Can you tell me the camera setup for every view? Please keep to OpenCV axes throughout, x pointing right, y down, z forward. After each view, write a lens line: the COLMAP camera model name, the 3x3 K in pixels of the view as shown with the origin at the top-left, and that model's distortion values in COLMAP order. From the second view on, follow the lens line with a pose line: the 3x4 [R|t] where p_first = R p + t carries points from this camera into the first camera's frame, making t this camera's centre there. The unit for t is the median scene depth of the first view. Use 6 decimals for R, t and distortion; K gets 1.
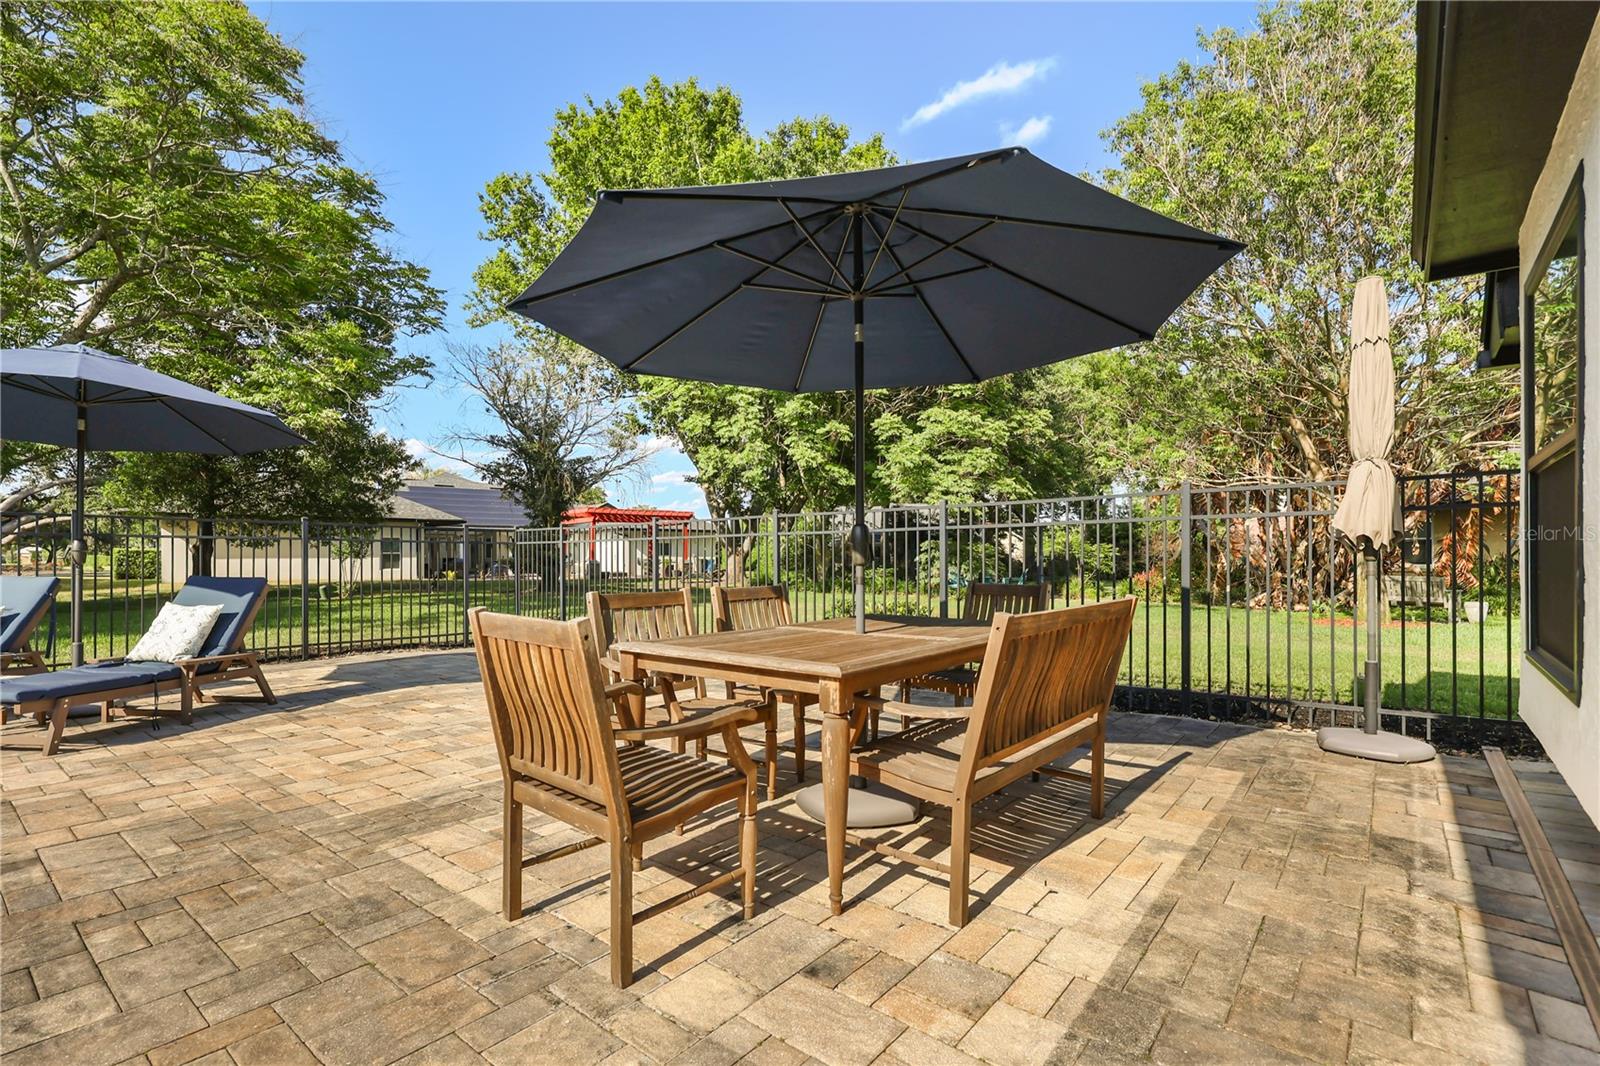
lens RADIAL K [[743.6, 0, 812.8], [0, 743.6, 528.7], [0, 0, 1]] dist [-0.001061, 0.000073]
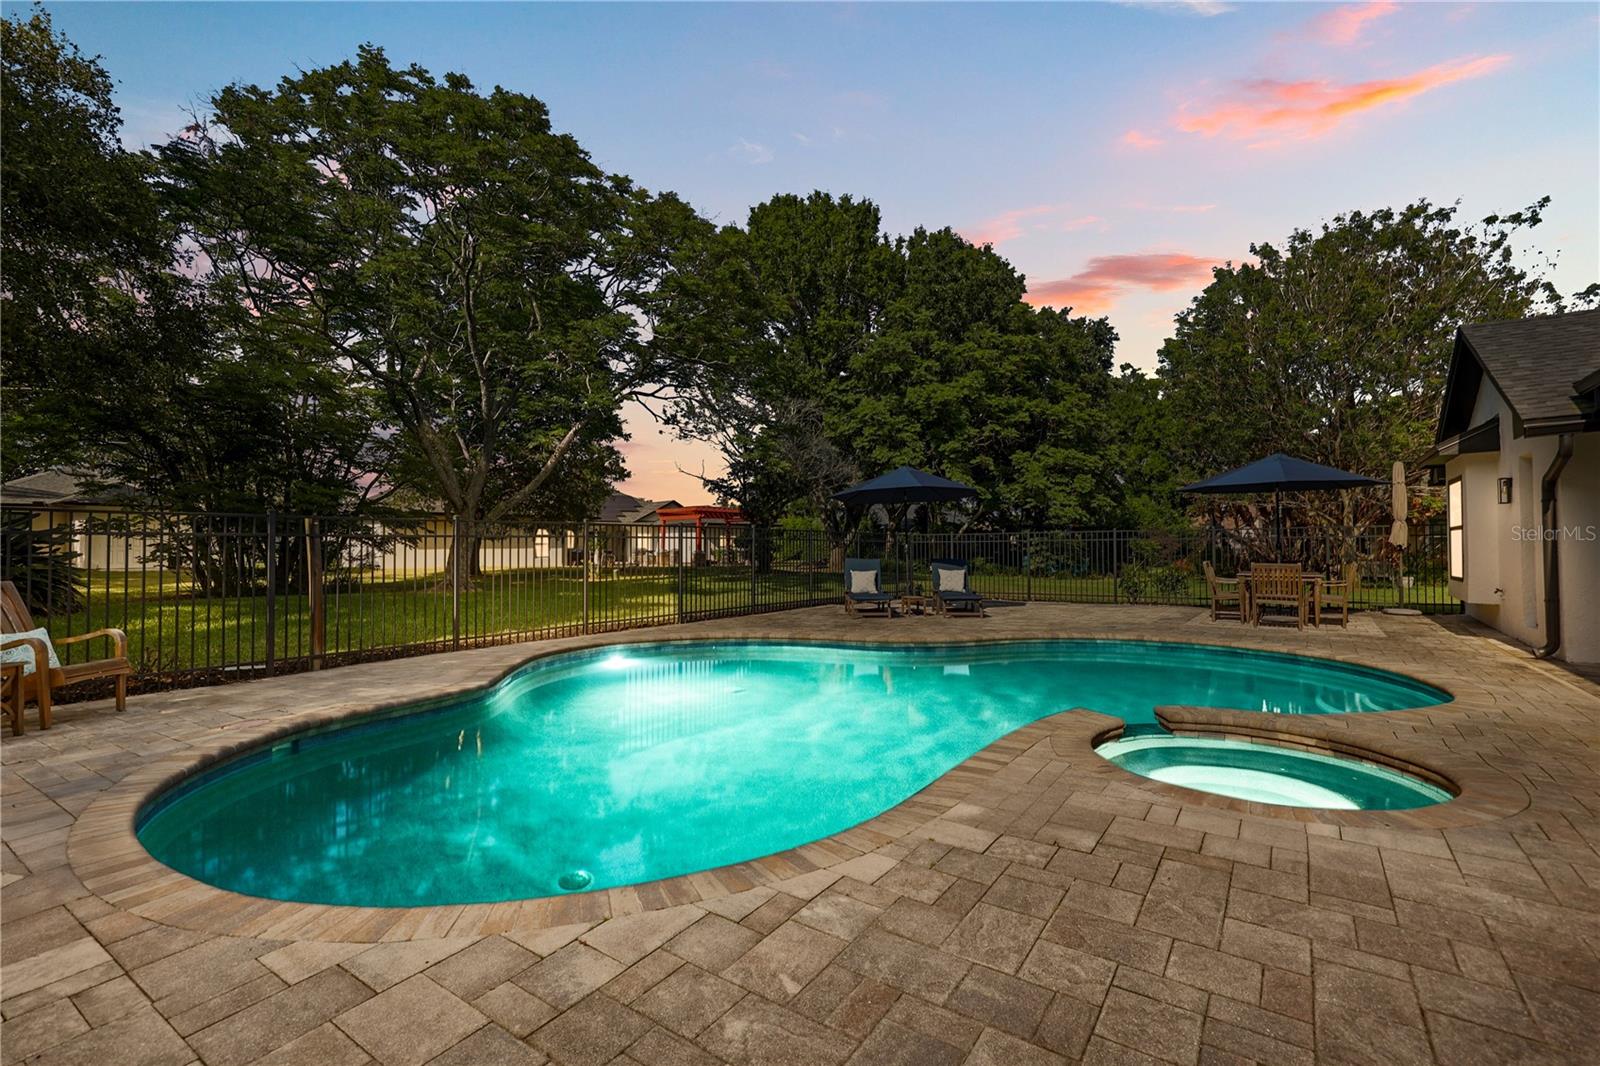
lens RADIAL K [[743.6, 0, 812.8], [0, 743.6, 528.7], [0, 0, 1]] dist [-0.001061, 0.000073]
pose [[0.997073, 0.004090, 0.076342, -0.329778], [-0.005035, 0.999913, 0.012191, -0.014269], [-0.076285, -0.012540, 0.997007, -0.330956]]
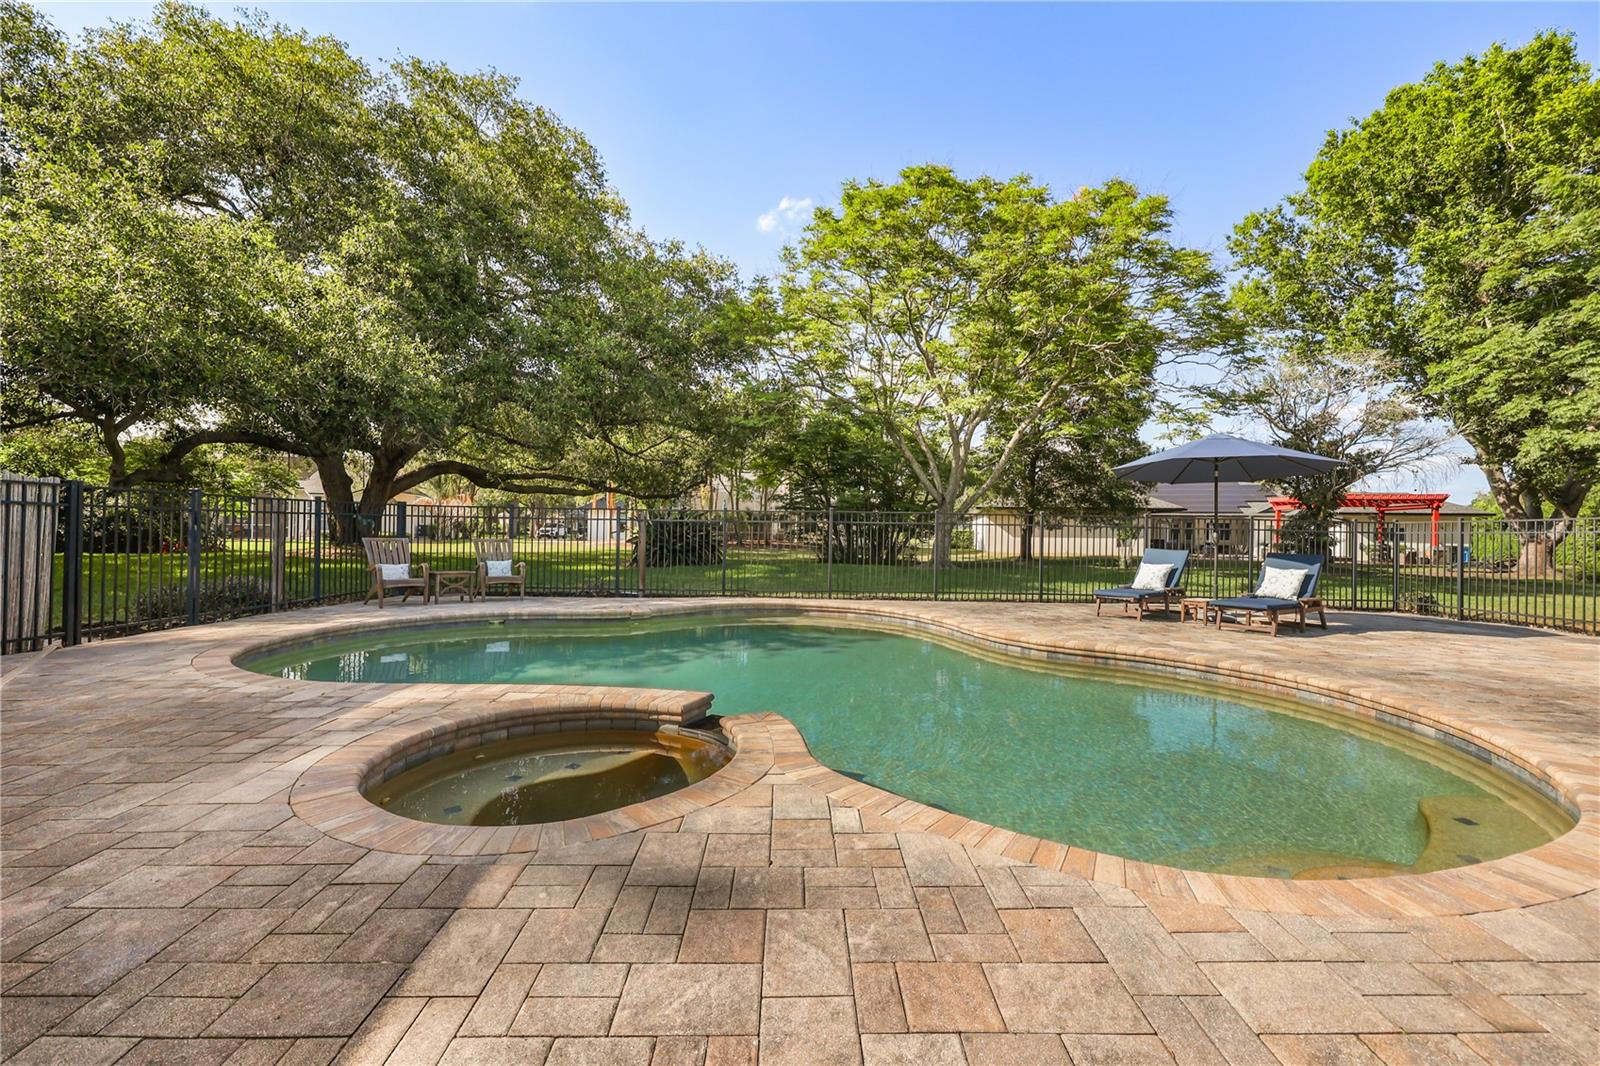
lens RADIAL K [[652.9, 0, 801.2], [0, 652.9, 515.7], [0, 0, 1]] dist [-0.001138, -0.000054]
pose [[0.628818, -0.007248, -0.777519, -0.075818], [0.010758, 0.999942, -0.000622, -0.009000], [0.777478, -0.007973, 0.628859, -0.215506]]
